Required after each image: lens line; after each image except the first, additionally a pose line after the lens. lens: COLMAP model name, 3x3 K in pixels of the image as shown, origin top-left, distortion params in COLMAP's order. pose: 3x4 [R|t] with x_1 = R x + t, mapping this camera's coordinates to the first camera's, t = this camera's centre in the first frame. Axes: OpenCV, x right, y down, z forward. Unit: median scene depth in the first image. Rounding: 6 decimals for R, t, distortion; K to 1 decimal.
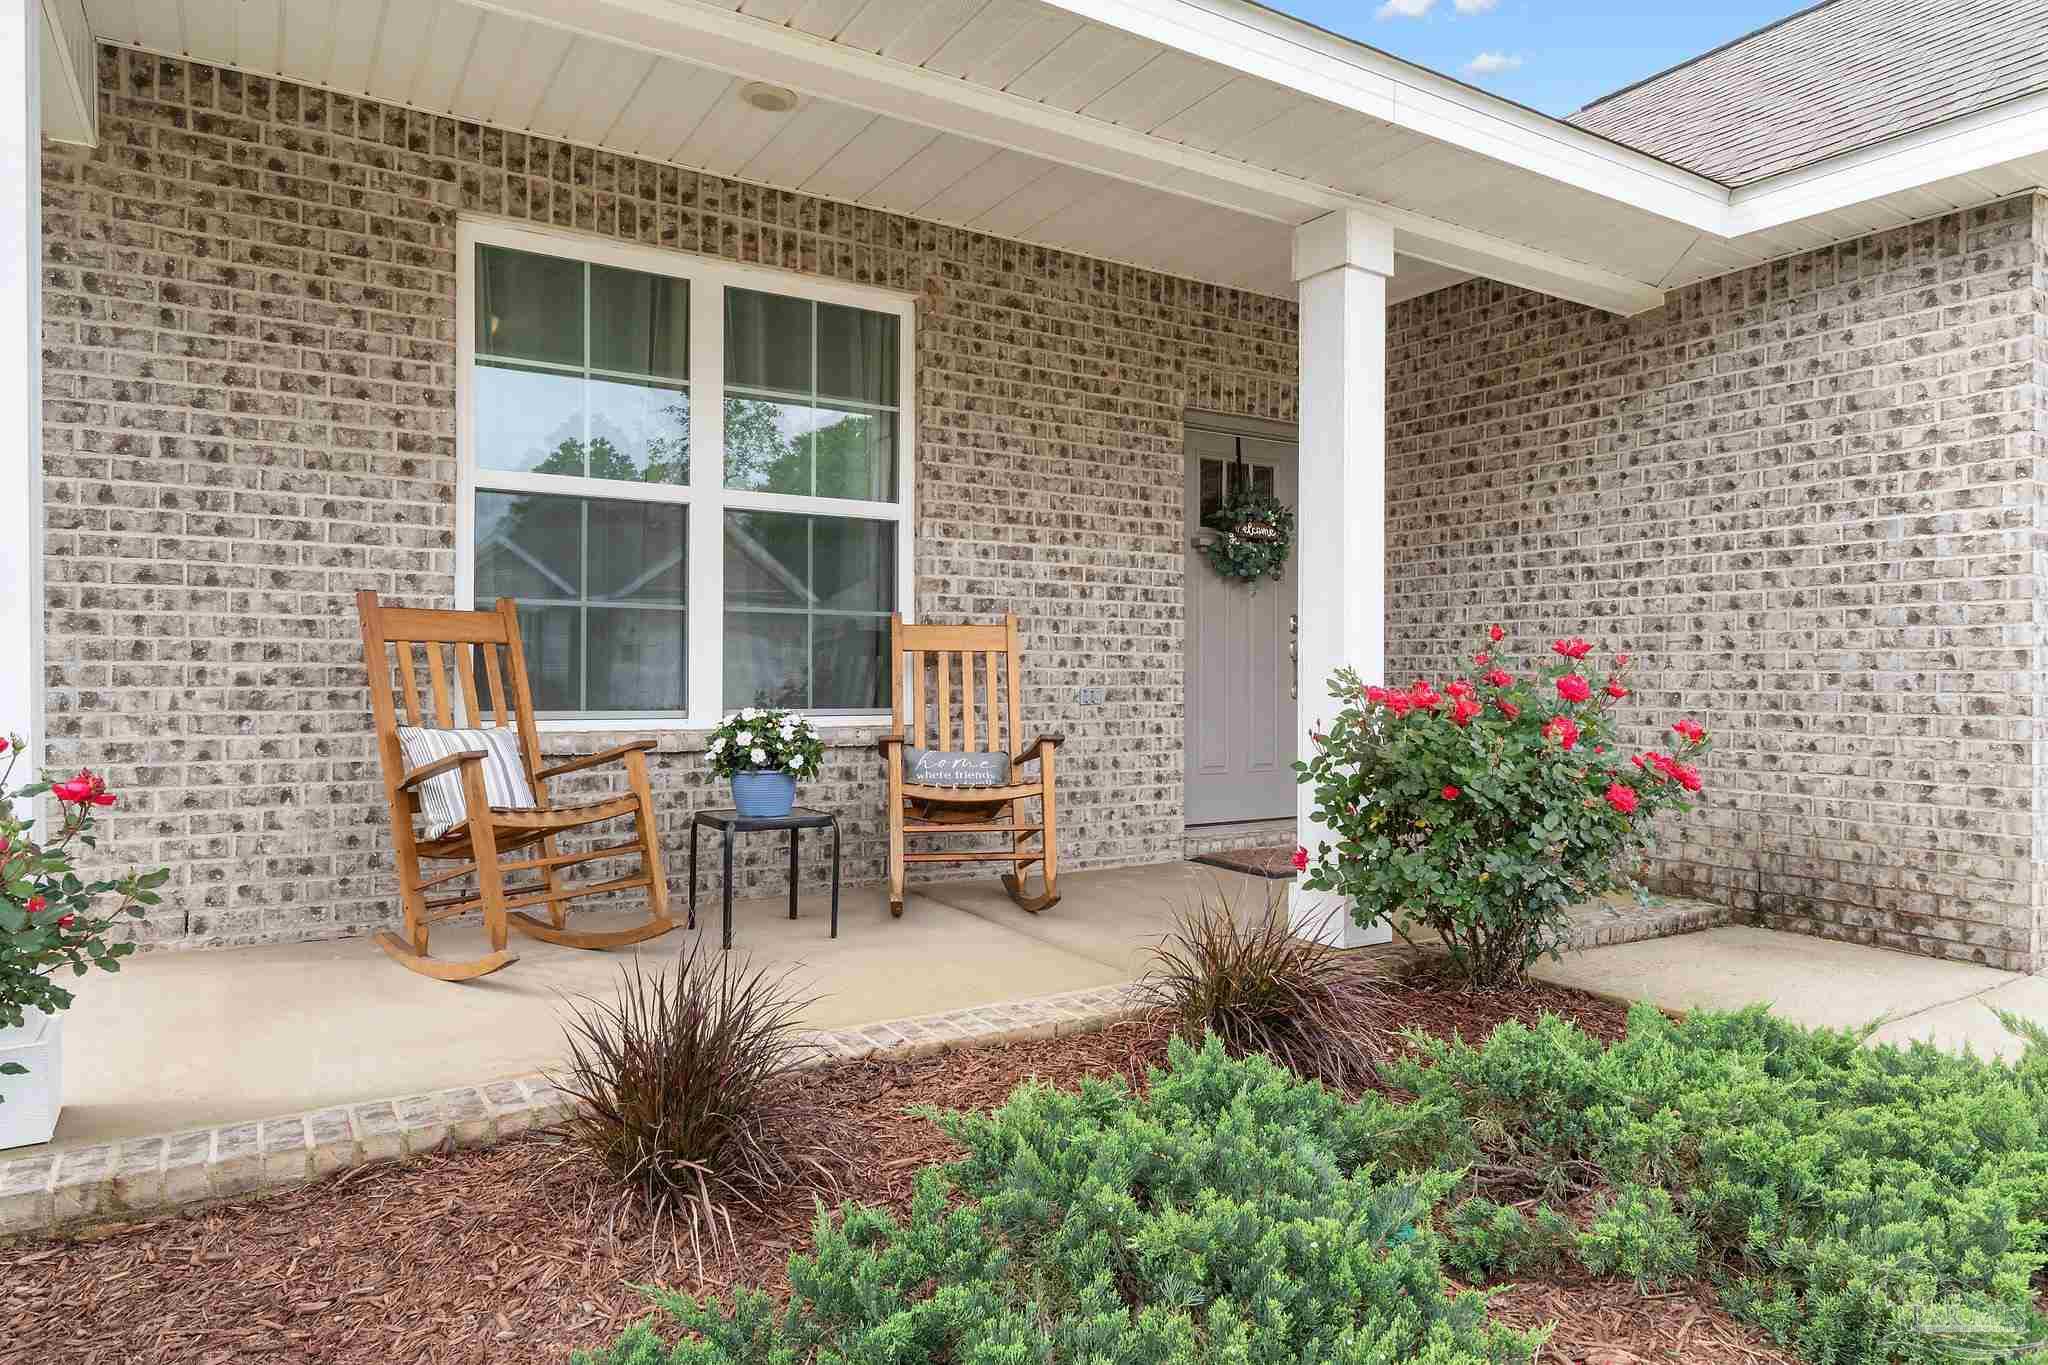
lens RADIAL K [[1235.7, 0, 1025.7], [0, 1235.7, 685.2], [0, 0, 1]] dist [-0.008294, -0.000675]
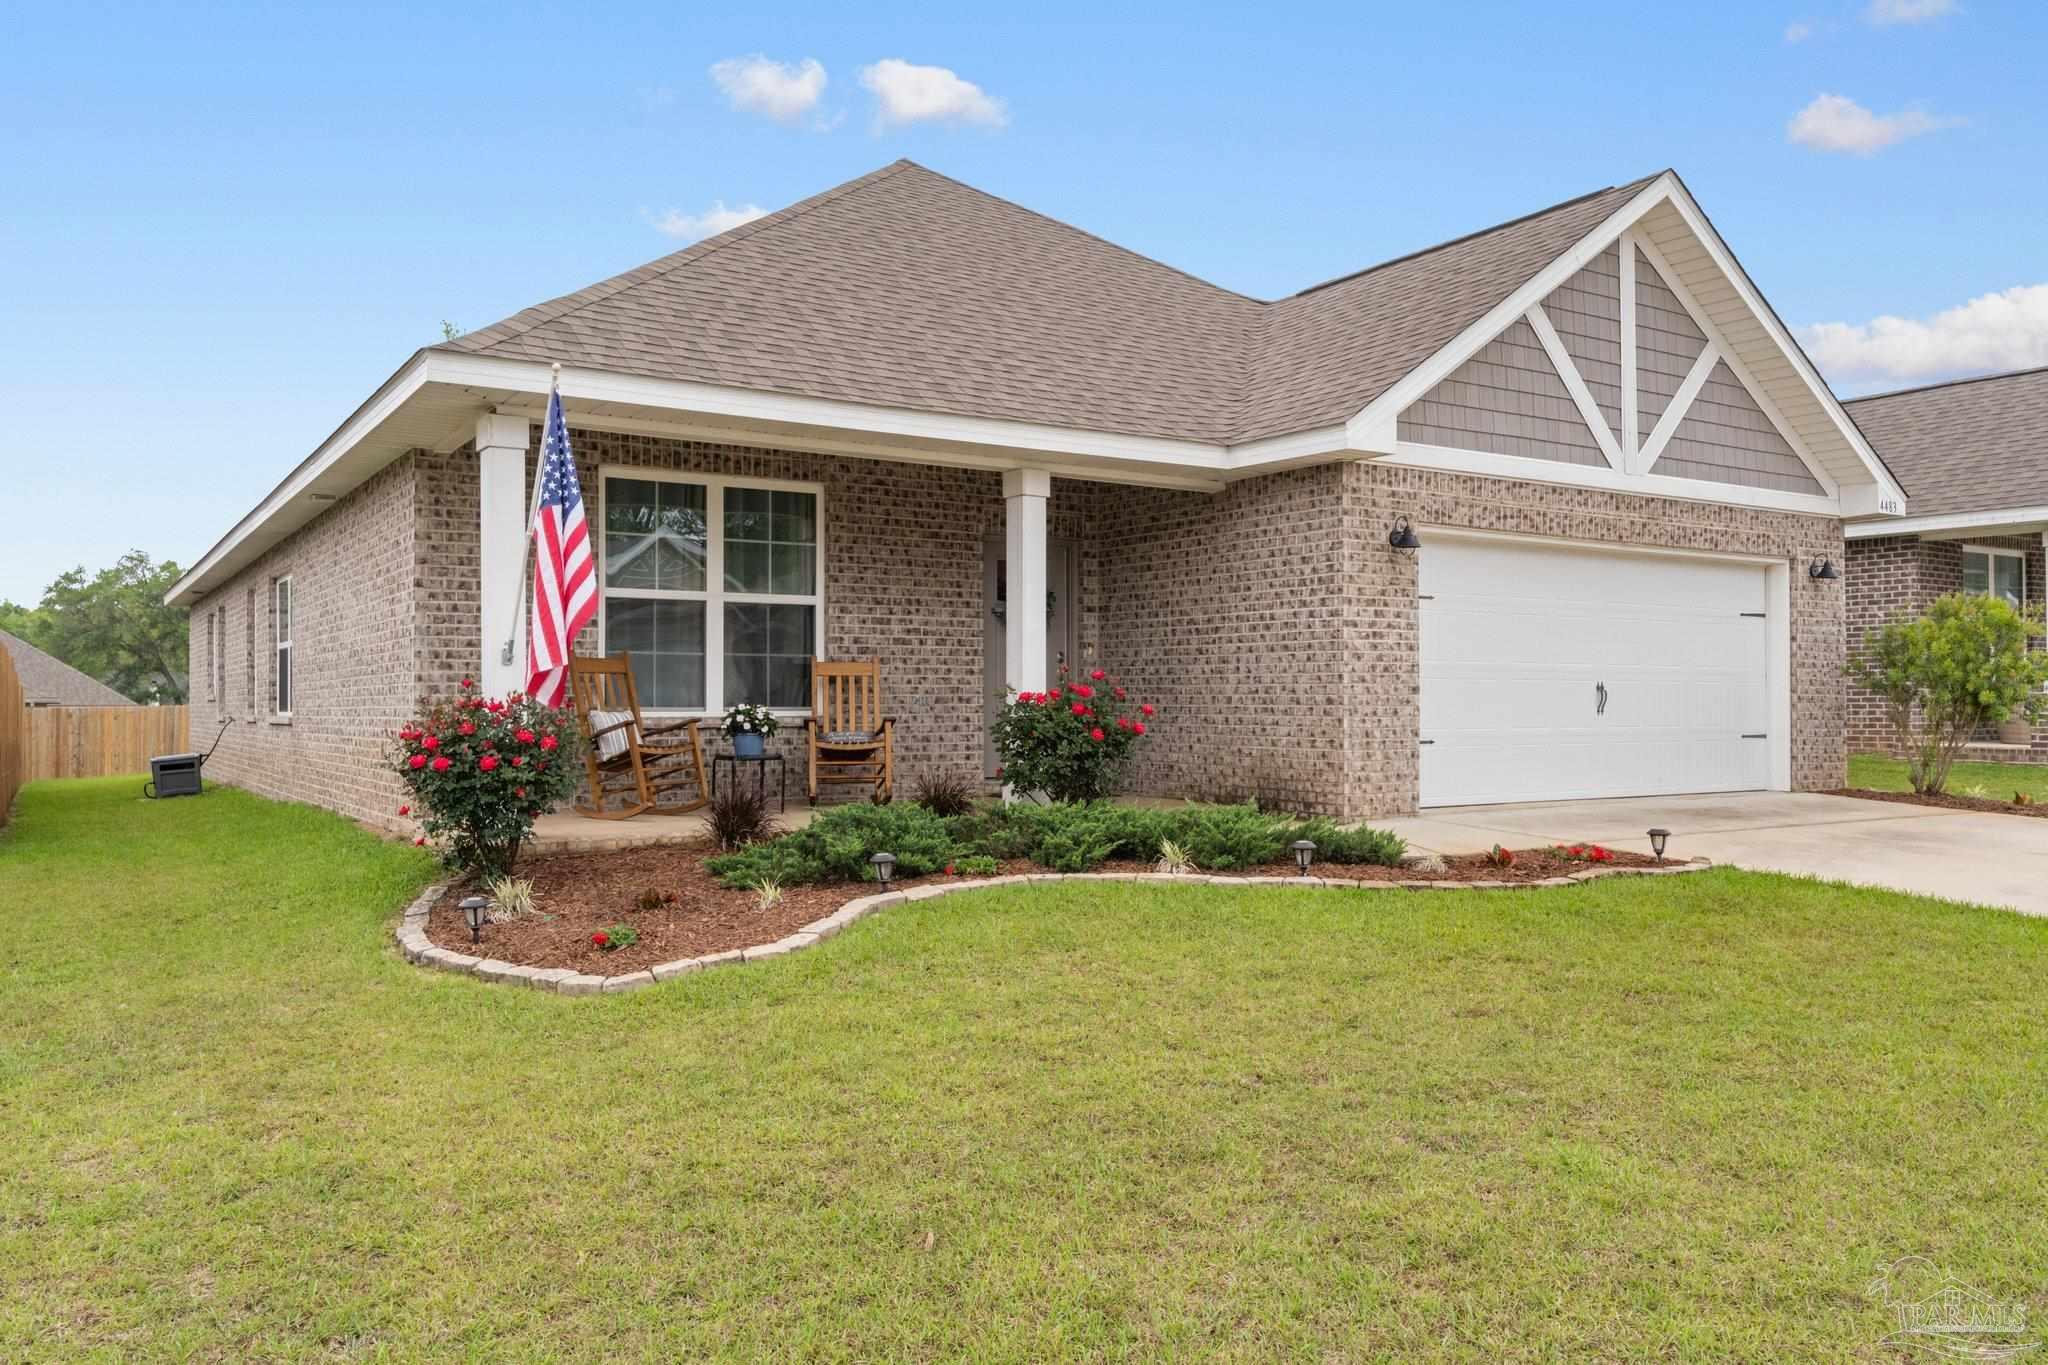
lens RADIAL K [[1493.6, 0, 1021.8], [0, 1493.6, 684.2], [0, 0, 1]] dist [-0.004918, -0.000672]
pose [[0.999839, -0.003789, 0.017556, 0.177964], [0.004063, 0.999871, -0.015561, 0.022463], [-0.017495, 0.015630, 0.999725, -1.328540]]
